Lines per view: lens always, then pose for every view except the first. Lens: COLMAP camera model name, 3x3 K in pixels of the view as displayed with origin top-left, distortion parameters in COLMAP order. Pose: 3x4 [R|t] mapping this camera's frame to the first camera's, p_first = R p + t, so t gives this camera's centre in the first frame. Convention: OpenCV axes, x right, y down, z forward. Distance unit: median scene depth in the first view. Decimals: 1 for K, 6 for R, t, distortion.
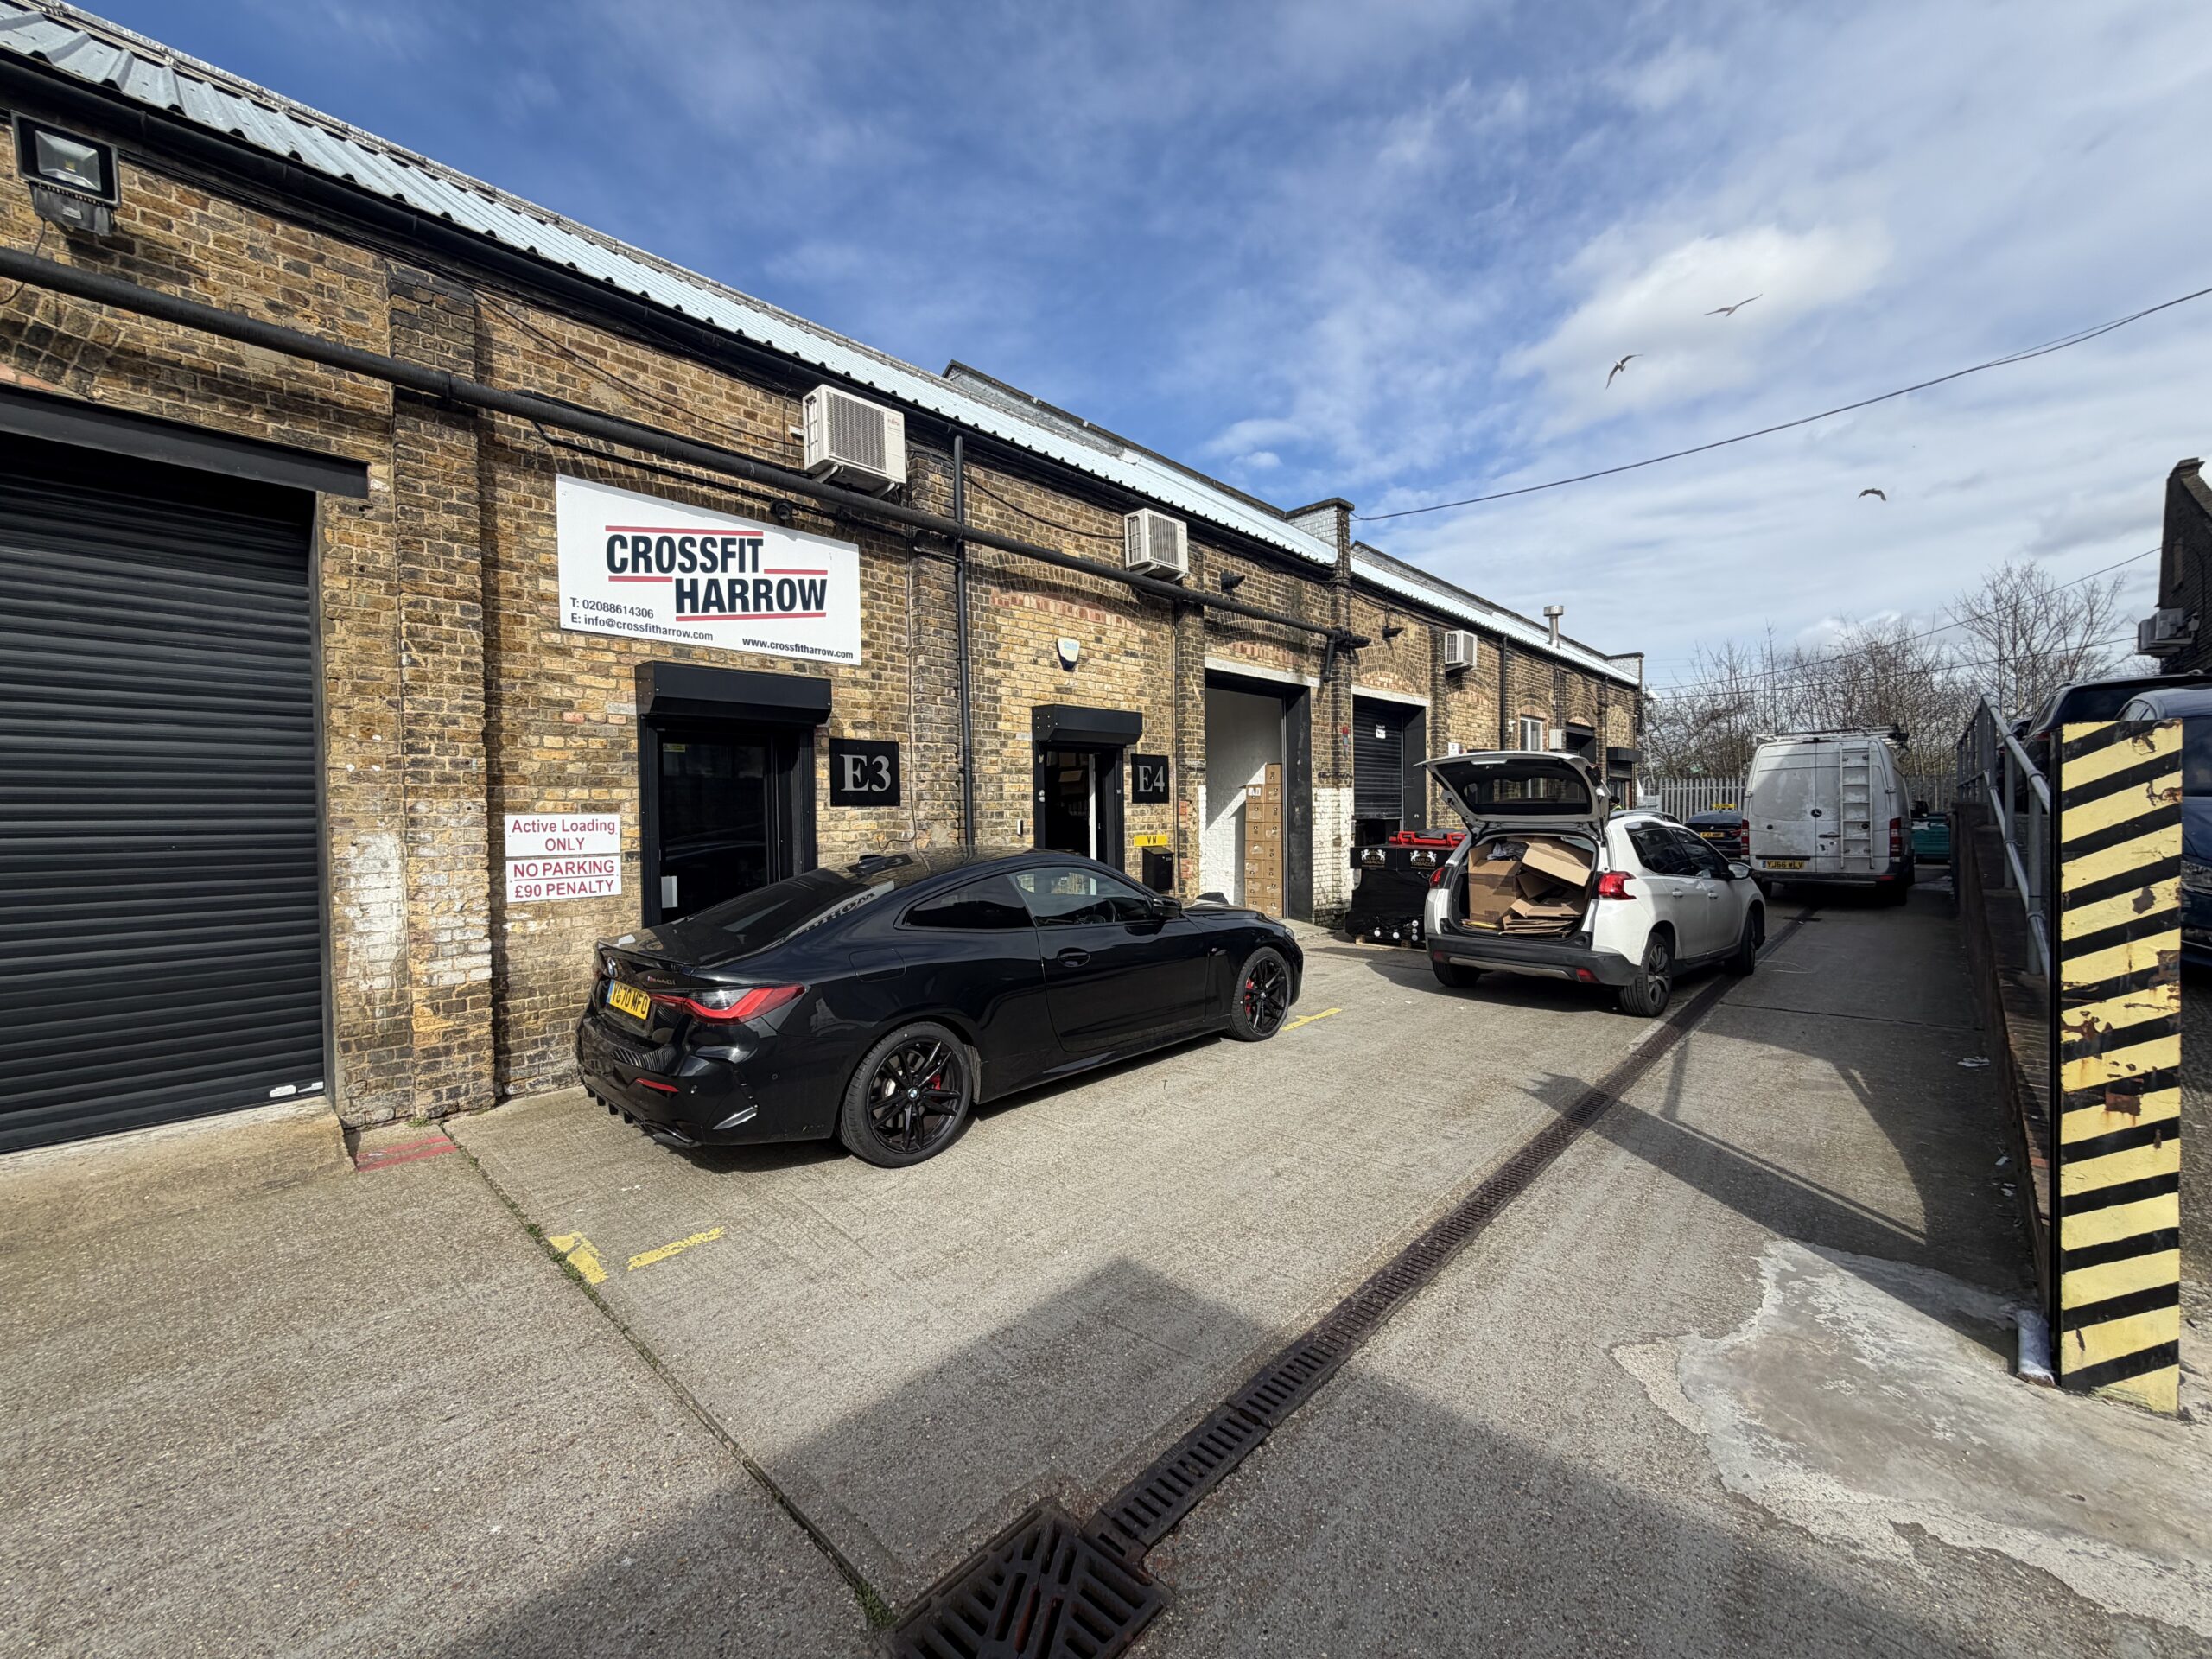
lens RADIAL K [[886.6, 0, 1097.1], [0, 886.6, 836.4], [0, 0, 1]] dist [0.001340, 0.000212]
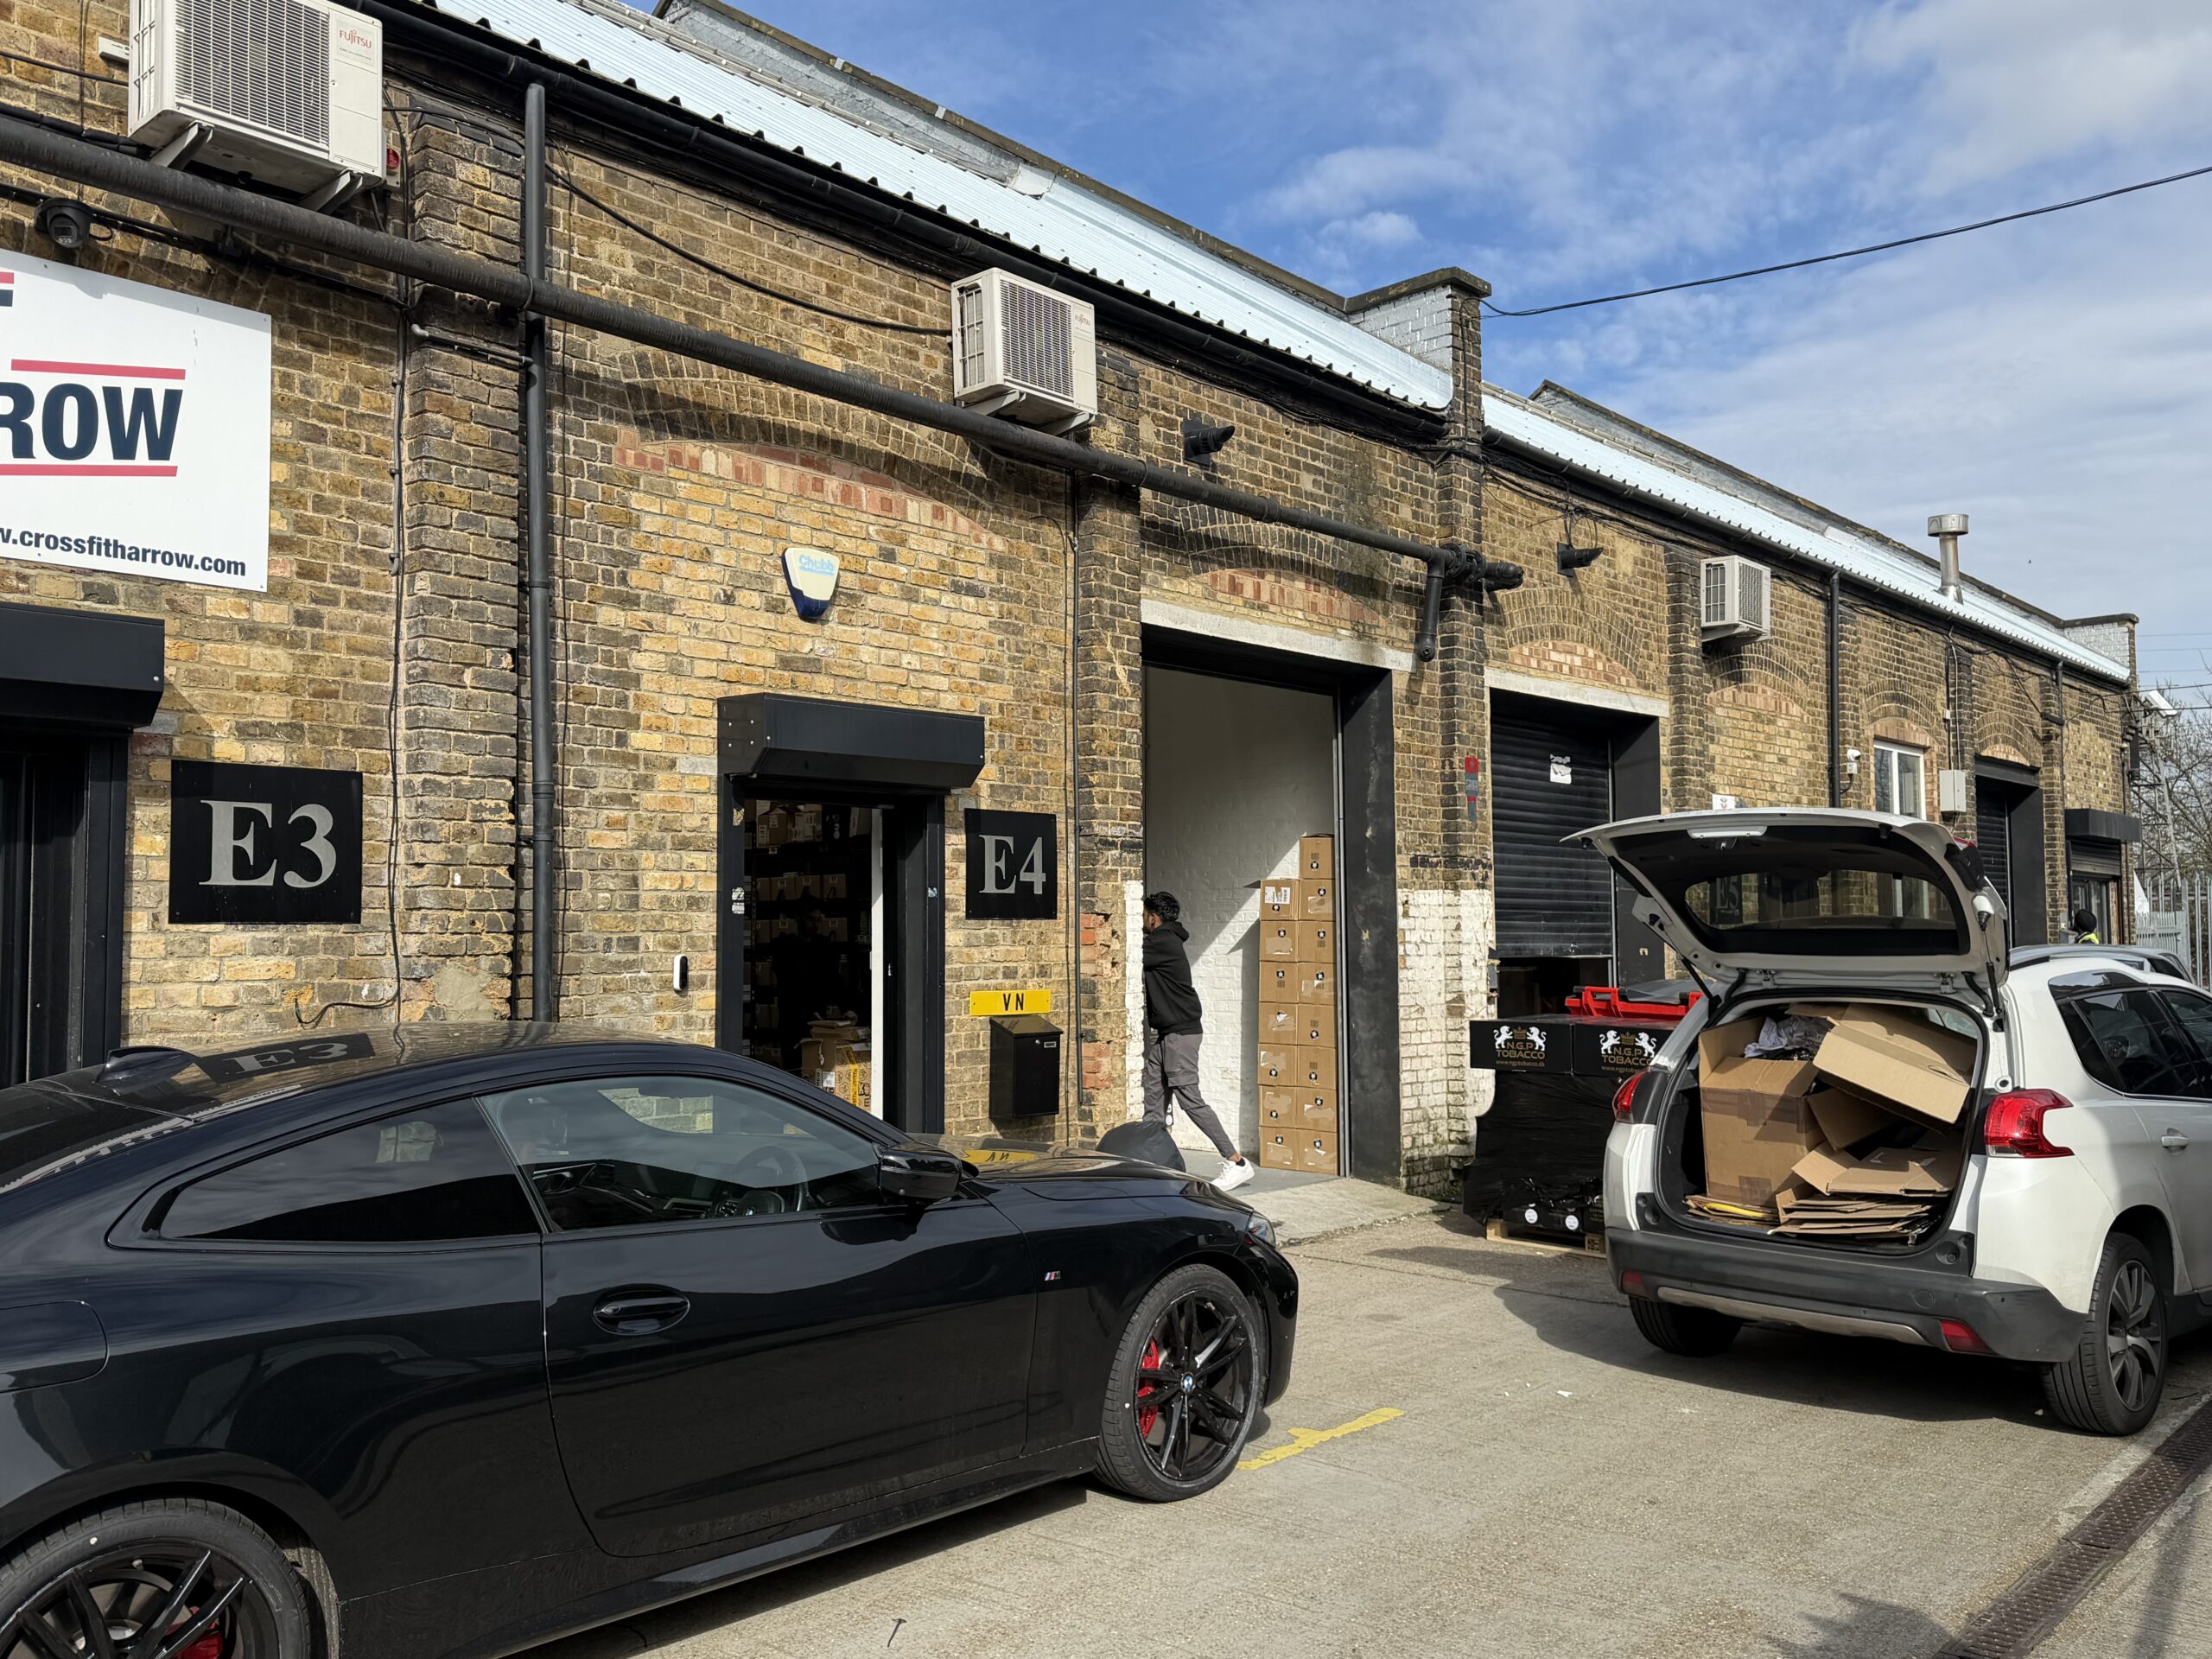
lens RADIAL K [[1833.3, 0, 1112.9], [0, 1833.3, 837.7], [0, 0, 1]] dist [0.077820, -0.092701]
pose [[0.999272, 0.010169, 0.036777, 0.093063], [-0.007200, 0.996770, -0.079984, -0.006197], [-0.037471, 0.079661, 0.996117, 0.092560]]
